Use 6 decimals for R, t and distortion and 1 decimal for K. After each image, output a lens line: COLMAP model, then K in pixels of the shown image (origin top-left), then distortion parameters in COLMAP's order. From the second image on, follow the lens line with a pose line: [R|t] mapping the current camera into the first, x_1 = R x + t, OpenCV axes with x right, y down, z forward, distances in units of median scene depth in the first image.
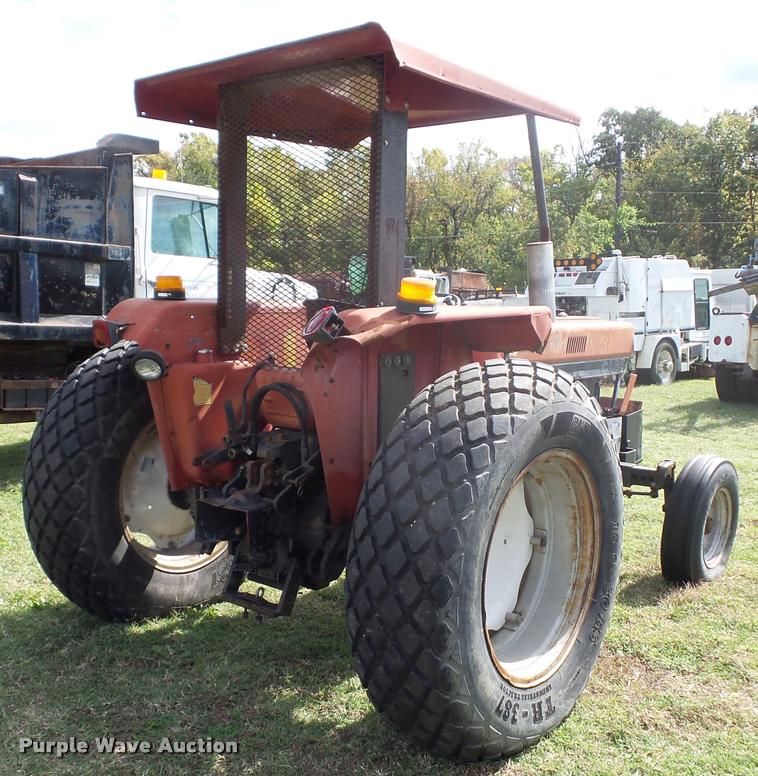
lens RADIAL K [[821.2, 0, 377.3], [0, 821.2, 422.8], [0, 0, 1]] dist [0.002526, -0.001053]
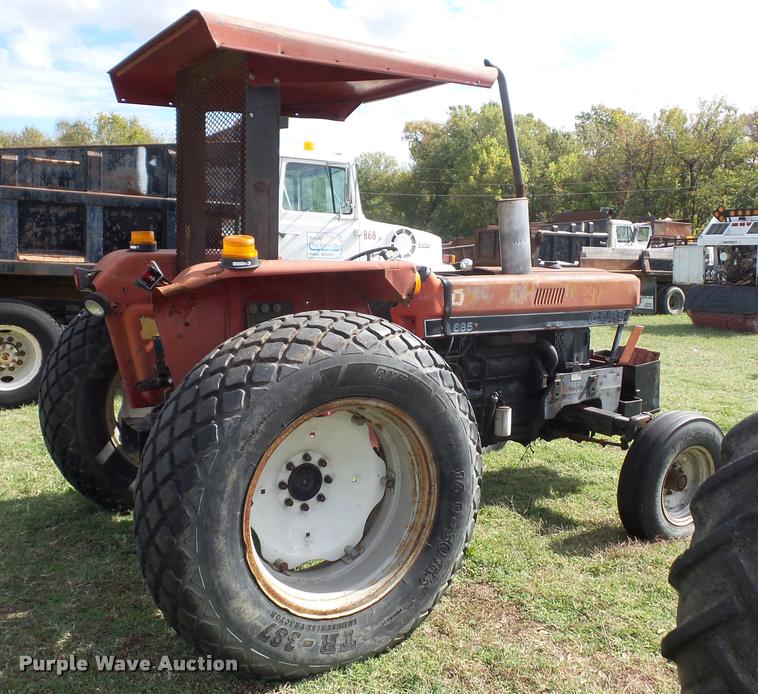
lens RADIAL K [[698.3, 0, 379.0], [0, 698.3, 347.0], [0, 0, 1]] dist [0.004697, 0.001166]
pose [[0.953393, 0.049076, -0.297713, 0.451577], [-0.050341, 0.998726, 0.003423, -0.033589], [0.297502, 0.011724, 0.954649, 0.133608]]
